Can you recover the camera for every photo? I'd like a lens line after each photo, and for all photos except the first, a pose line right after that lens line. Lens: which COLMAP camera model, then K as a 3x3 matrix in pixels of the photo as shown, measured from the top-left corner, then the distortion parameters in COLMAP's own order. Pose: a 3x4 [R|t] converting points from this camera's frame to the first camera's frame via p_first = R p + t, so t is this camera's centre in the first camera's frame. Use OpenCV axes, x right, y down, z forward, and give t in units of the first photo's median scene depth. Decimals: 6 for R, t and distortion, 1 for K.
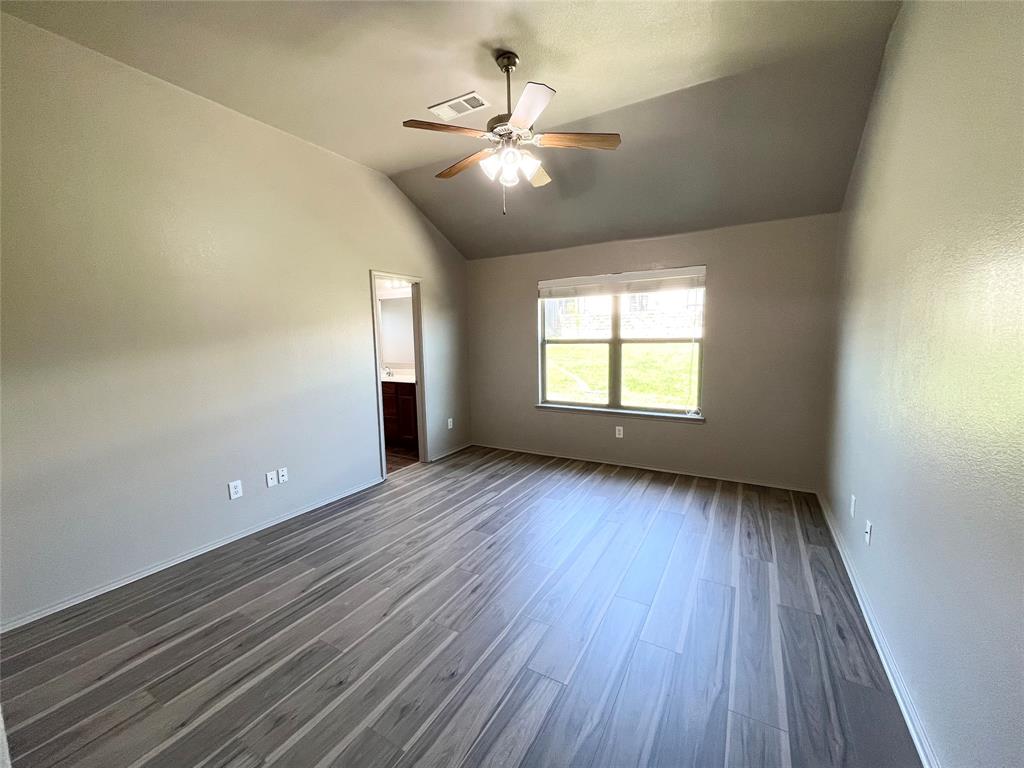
lens RADIAL K [[414.4, 0, 508.0], [0, 414.4, 385.5], [0, 0, 1]] dist [-0.001380, 0.000701]
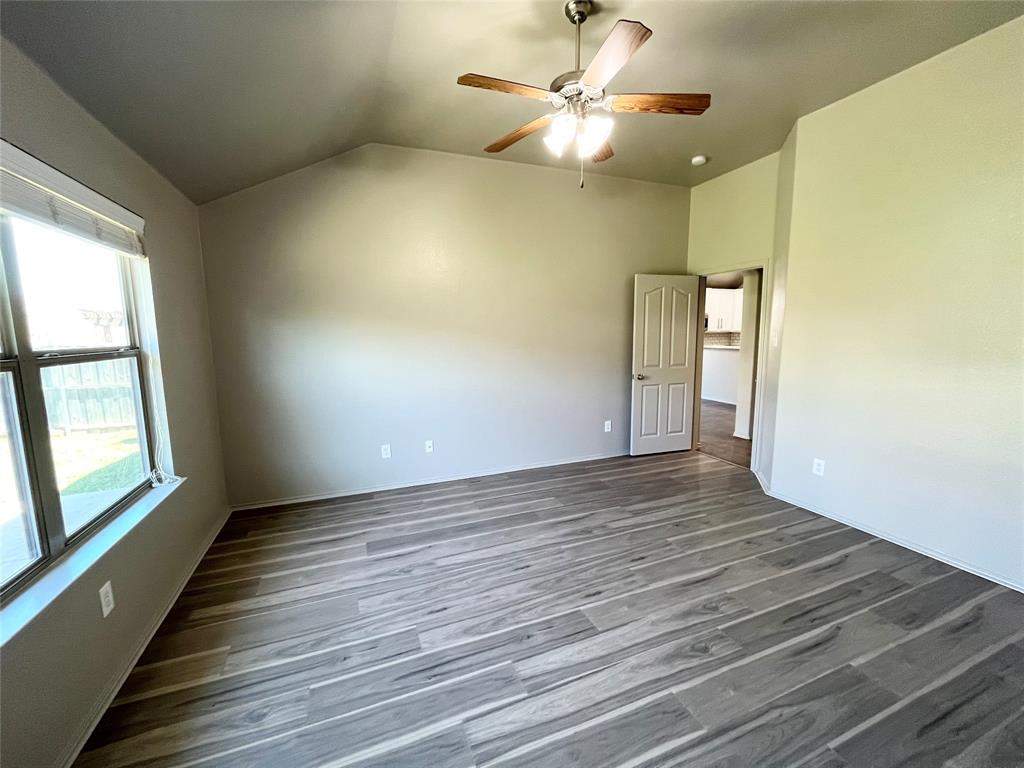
lens RADIAL K [[414.4, 0, 508.0], [0, 414.4, 385.5], [0, 0, 1]] dist [-0.001380, 0.000701]
pose [[-0.785338, -0.055324, 0.616591, -0.385971], [0.094730, 0.973530, 0.208006, -0.192913], [-0.611777, 0.221765, -0.759308, 1.638692]]
